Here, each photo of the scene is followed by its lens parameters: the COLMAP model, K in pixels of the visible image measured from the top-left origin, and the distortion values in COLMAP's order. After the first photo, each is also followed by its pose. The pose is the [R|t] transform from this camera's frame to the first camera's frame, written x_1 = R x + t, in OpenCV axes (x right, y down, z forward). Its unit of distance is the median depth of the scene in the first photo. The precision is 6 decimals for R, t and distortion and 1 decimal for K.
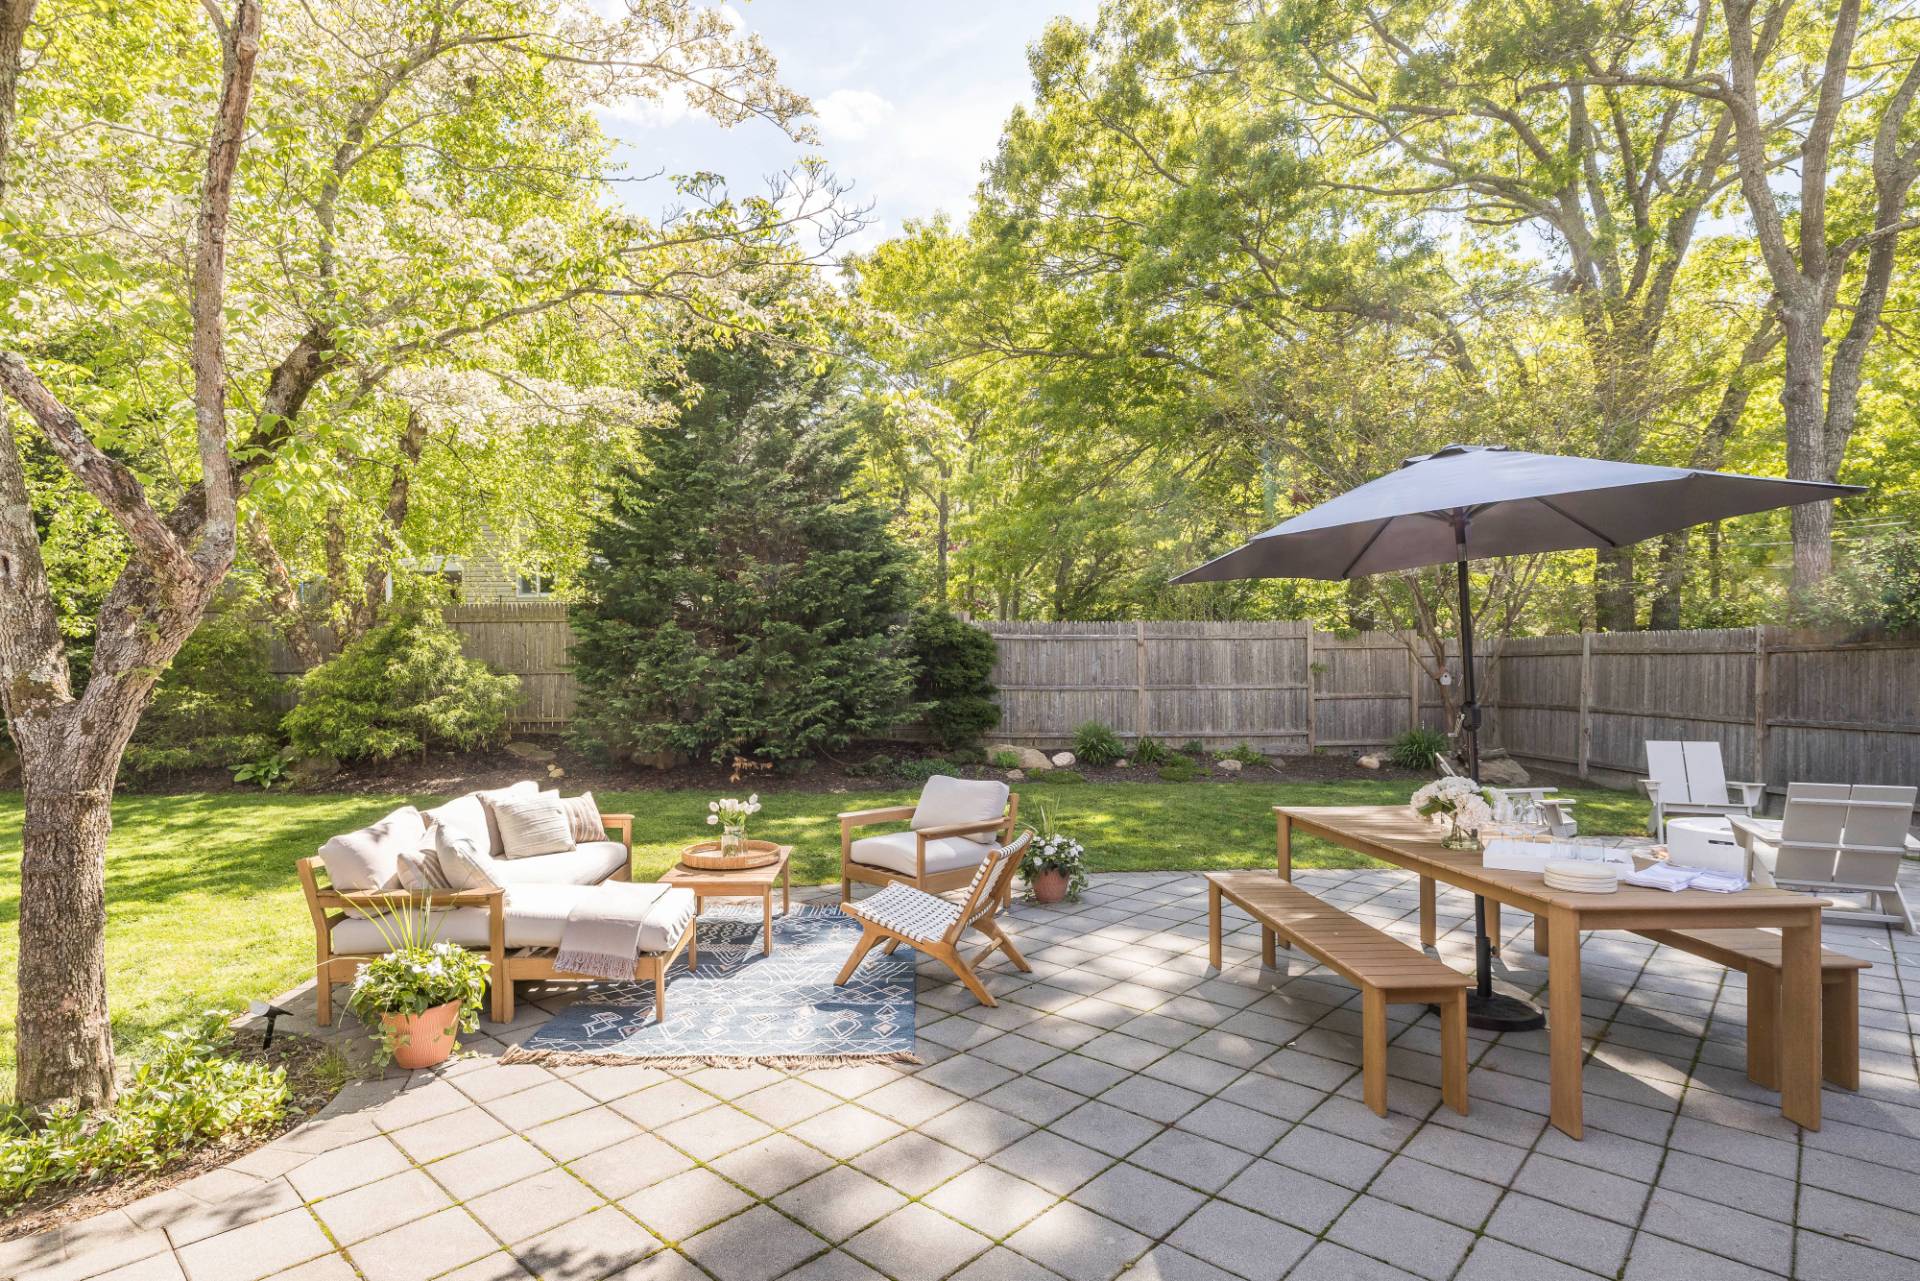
lens RADIAL K [[955.2, 0, 954.8], [0, 955.2, 681.8], [0, 0, 1]] dist [-0.005275, 0.000191]
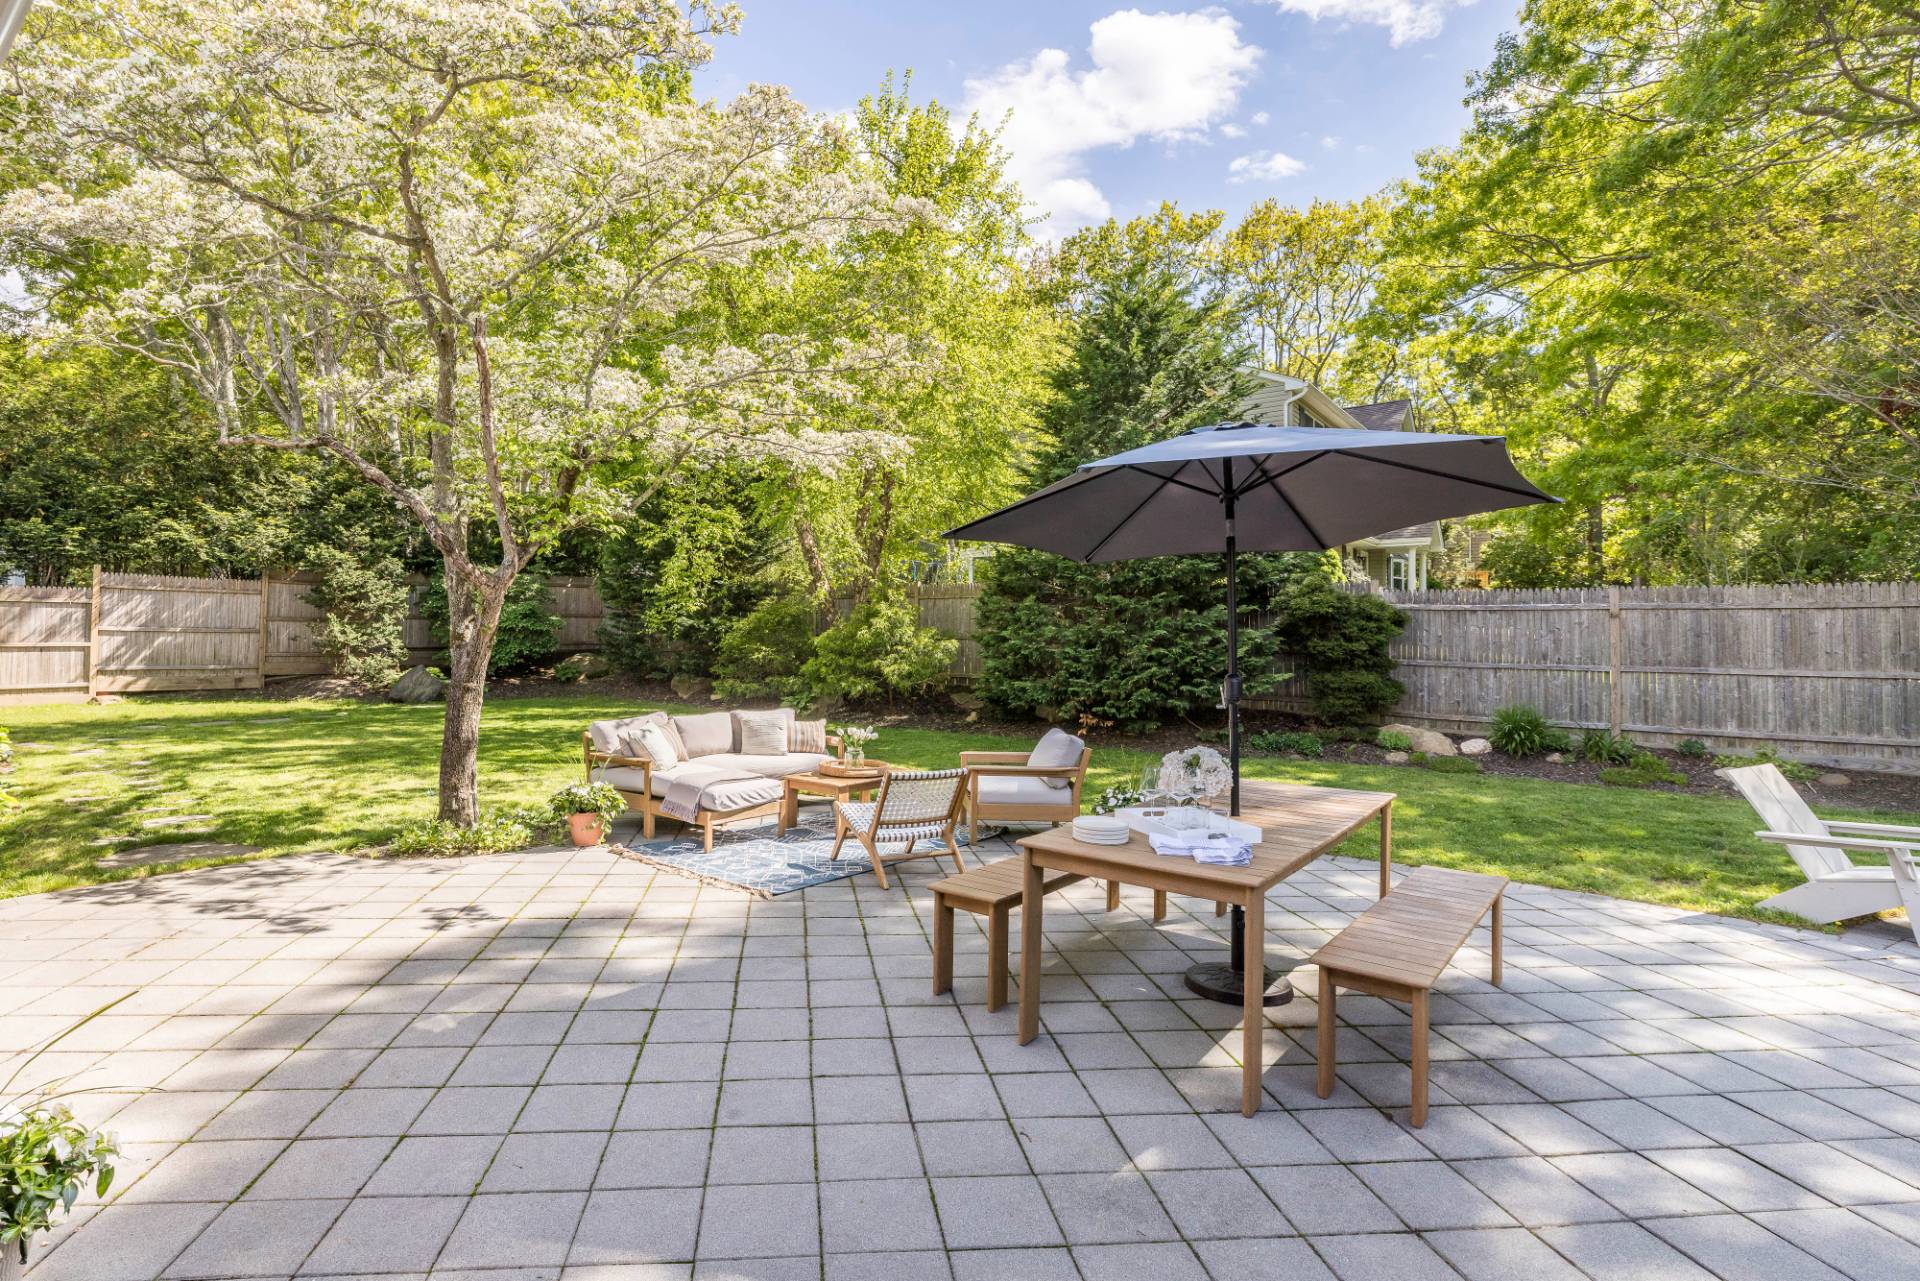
lens RADIAL K [[947.5, 0, 931.2], [0, 947.5, 631.0], [0, 0, 1]] dist [0.000021, 0.000486]
pose [[0.764322, 0.010622, -0.644748, 0.413008], [-0.025611, 0.999575, -0.013893, -0.000379], [0.644327, 0.027131, 0.764269, 0.011158]]
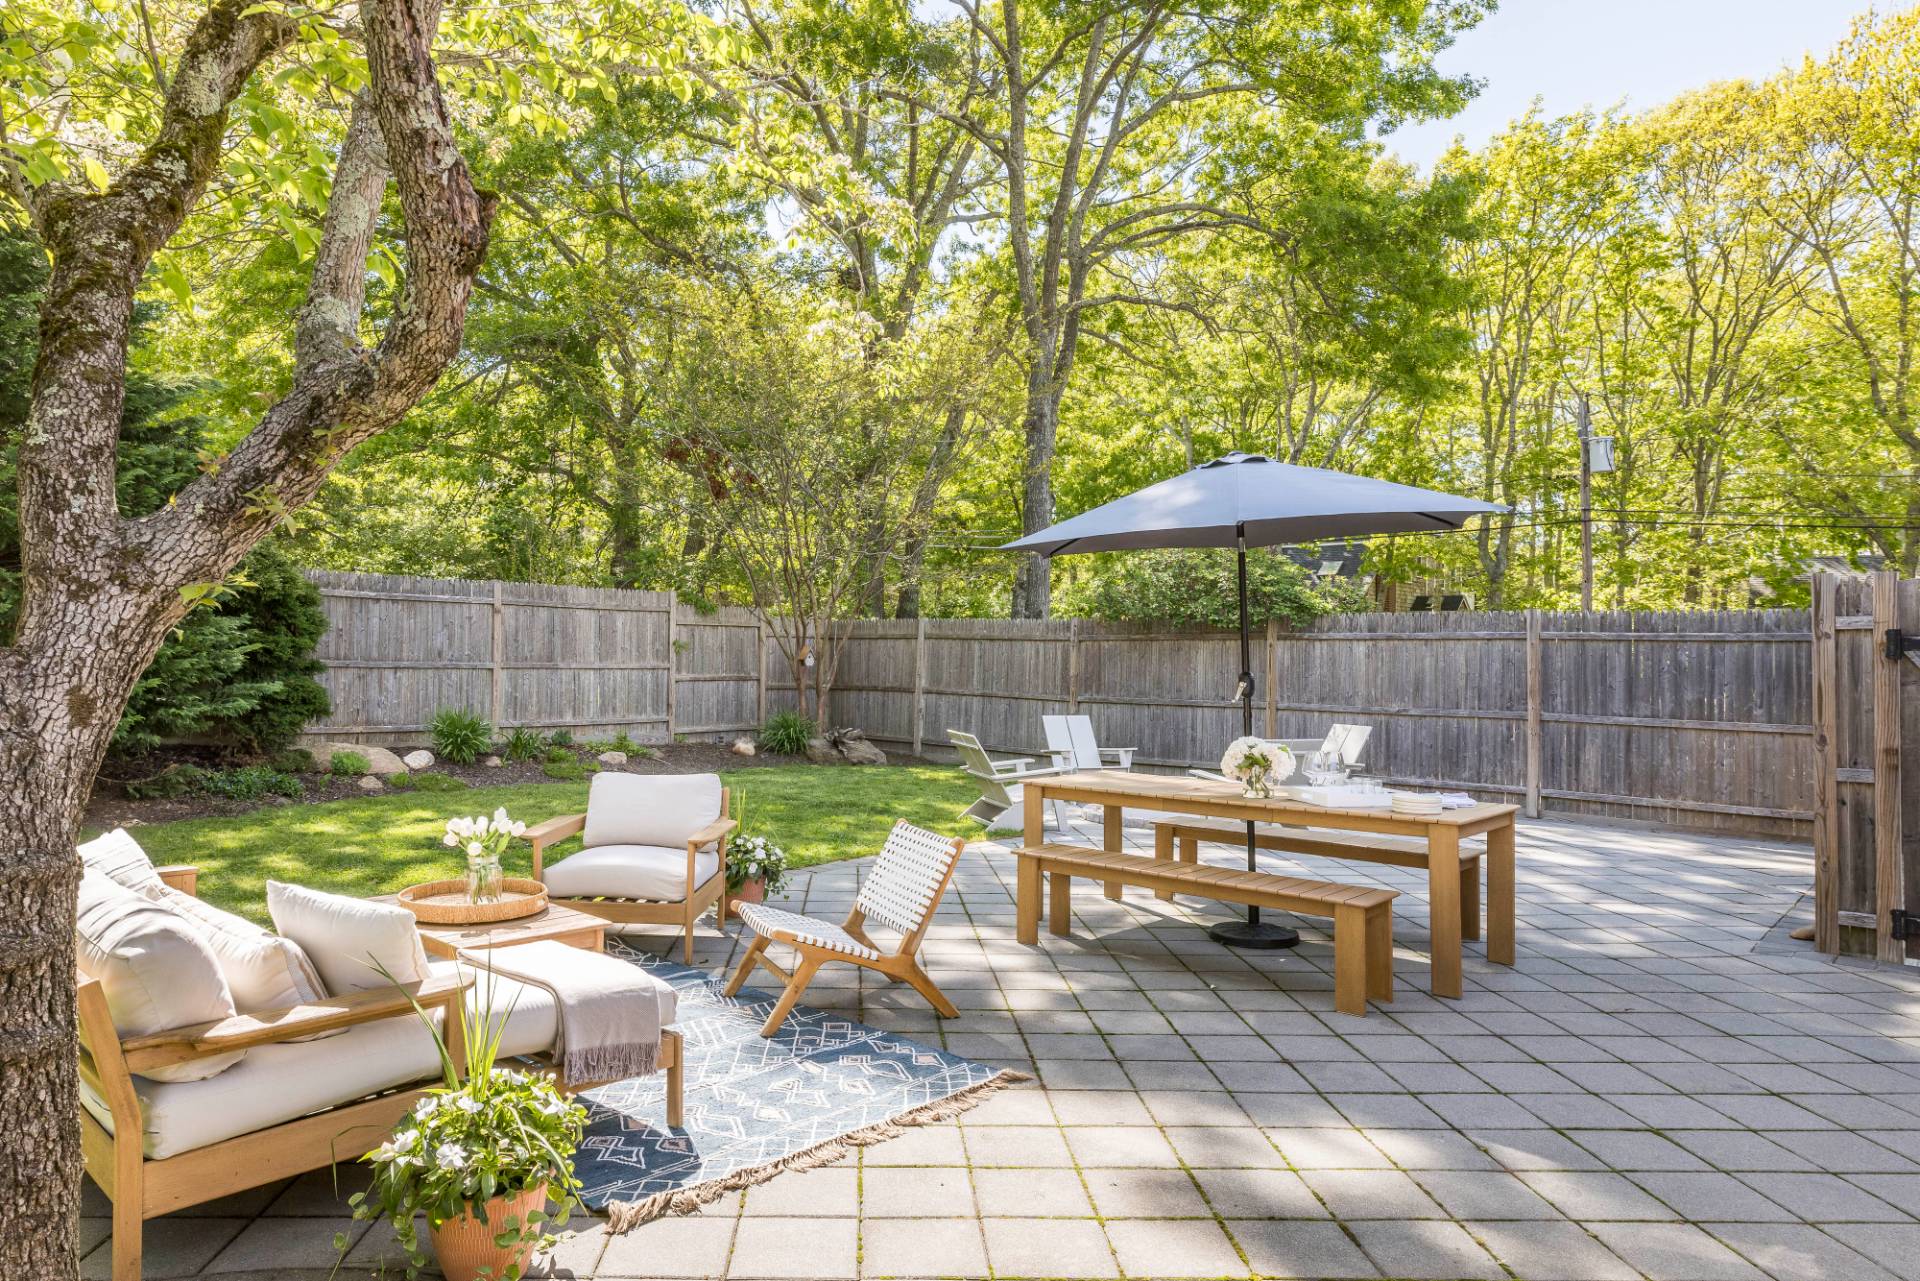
lens RADIAL K [[1147.5, 0, 911.4], [0, 1147.5, 645.9], [0, 0, 1]] dist [-0.001234, -0.000195]
pose [[0.724903, 0.021770, 0.688507, -0.322319], [-0.010737, 0.999736, -0.020306, 0.008144], [-0.688768, 0.007327, 0.724945, 0.113216]]
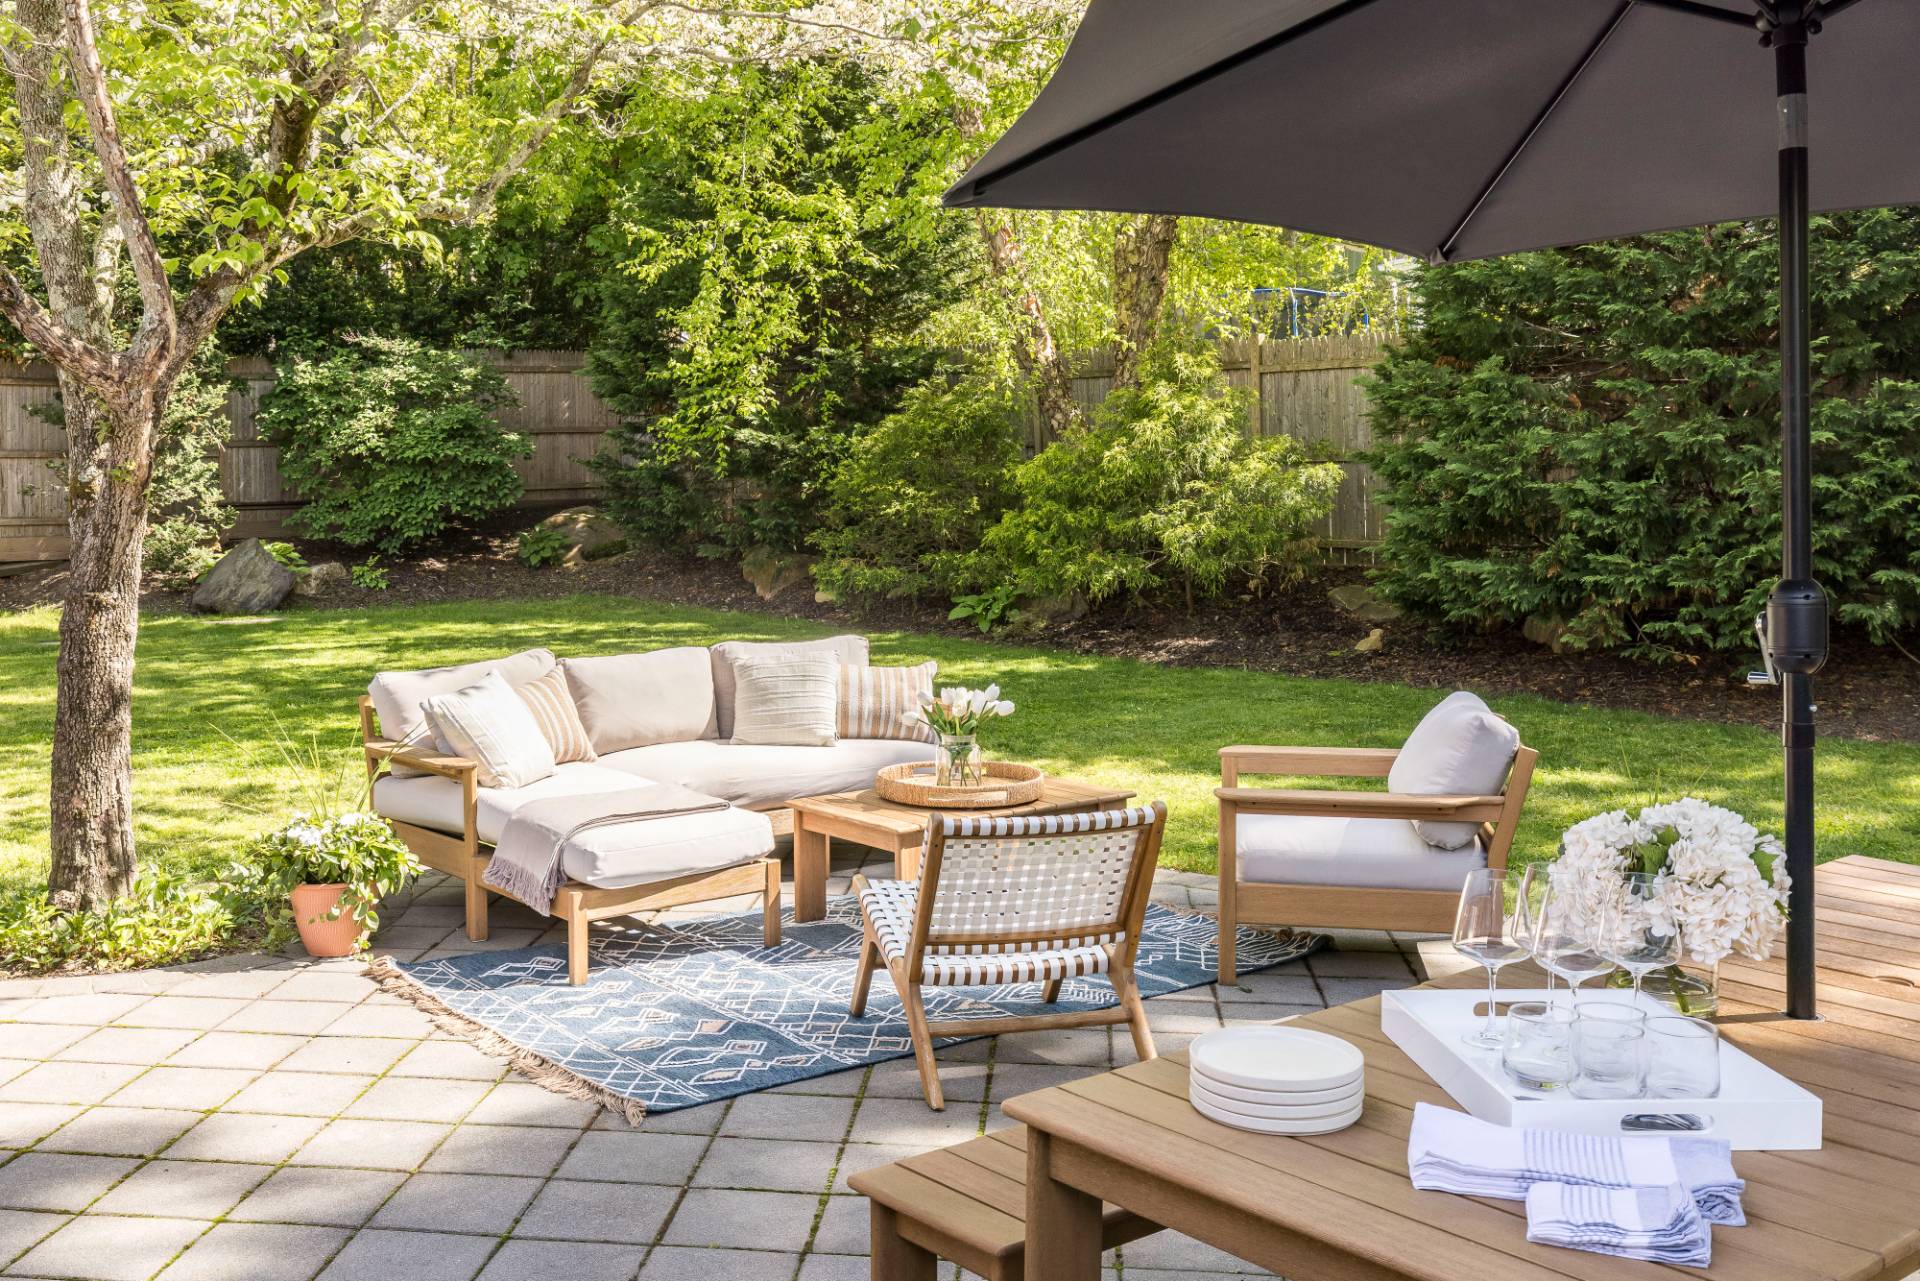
lens RADIAL K [[1943.9, 0, 895.5], [0, 1943.9, 568.8], [0, 0, 1]] dist [0.006146, 0.006624]
pose [[0.580578, 0.045139, -0.812953, 0.393915], [-0.003203, 0.998581, 0.053158, -0.006724], [0.814199, -0.028258, 0.579898, 0.162650]]
